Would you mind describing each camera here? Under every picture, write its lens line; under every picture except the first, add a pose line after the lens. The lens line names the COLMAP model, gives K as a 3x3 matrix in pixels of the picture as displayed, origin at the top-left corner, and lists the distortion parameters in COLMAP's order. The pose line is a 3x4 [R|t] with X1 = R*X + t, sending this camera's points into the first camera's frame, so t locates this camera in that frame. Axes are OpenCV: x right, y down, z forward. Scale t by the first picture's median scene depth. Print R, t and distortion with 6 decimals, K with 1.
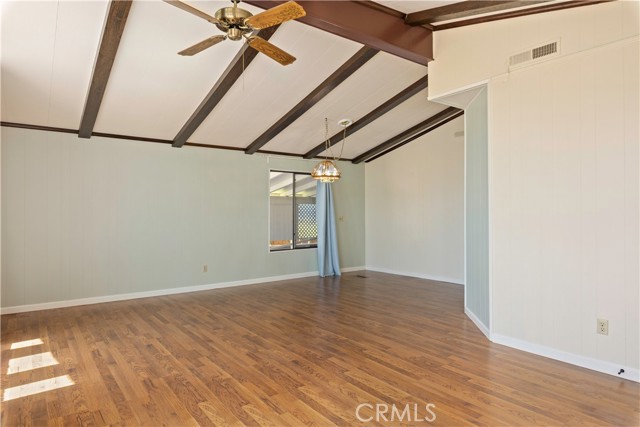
lens RADIAL K [[399.0, 0, 320.0], [0, 399.0, 213.5], [0, 0, 1]] dist [-0.000388, -0.001669]
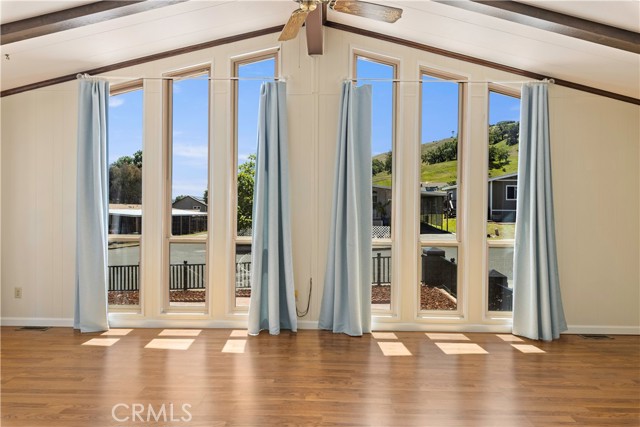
lens RADIAL K [[424.0, 0, 320.0], [0, 424.0, 213.5], [0, 0, 1]] dist [0.002717, 0.000710]
pose [[-0.612226, 0.002035, -0.790680, 0.418968], [-0.008074, 0.999928, 0.008826, -0.007847], [0.790642, 0.011788, -0.612166, 1.343862]]
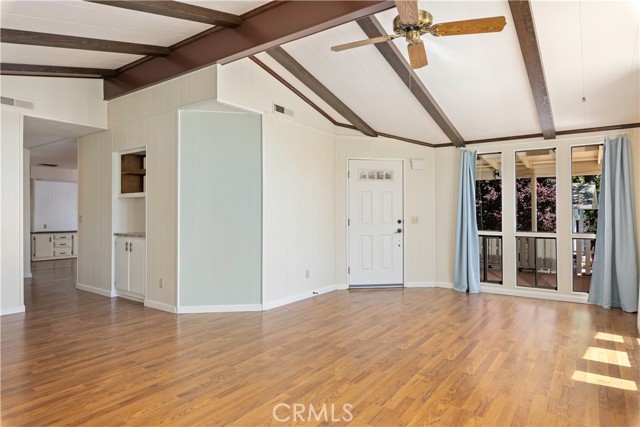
lens RADIAL K [[377.0, 0, 337.4], [0, 377.0, 212.6], [0, 0, 1]] dist [-0.002699, -0.001636]
pose [[-0.339228, 0.008741, 0.940663, -0.890166], [0.001679, 0.999961, -0.008686, 0.007295], [-0.940703, -0.001367, -0.339230, 1.278103]]
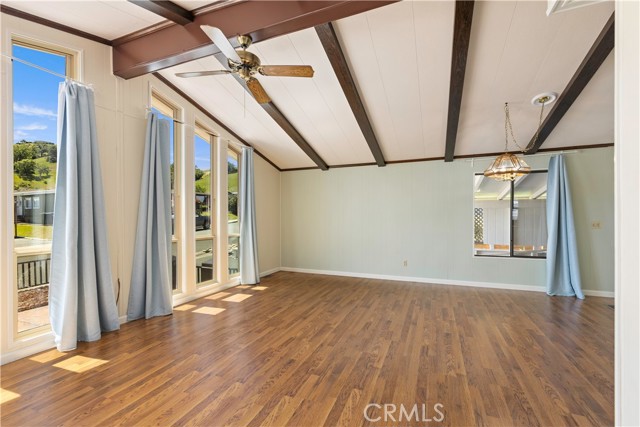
lens RADIAL K [[276.6, 0, 320.0], [0, 276.6, 213.5], [0, 0, 1]] dist [0.003578, 0.000023]
pose [[0.503310, -0.009308, -0.864056, 0.559142], [0.000836, 0.999947, -0.010285, -0.006395], [0.864105, 0.004455, 0.503291, 0.647957]]
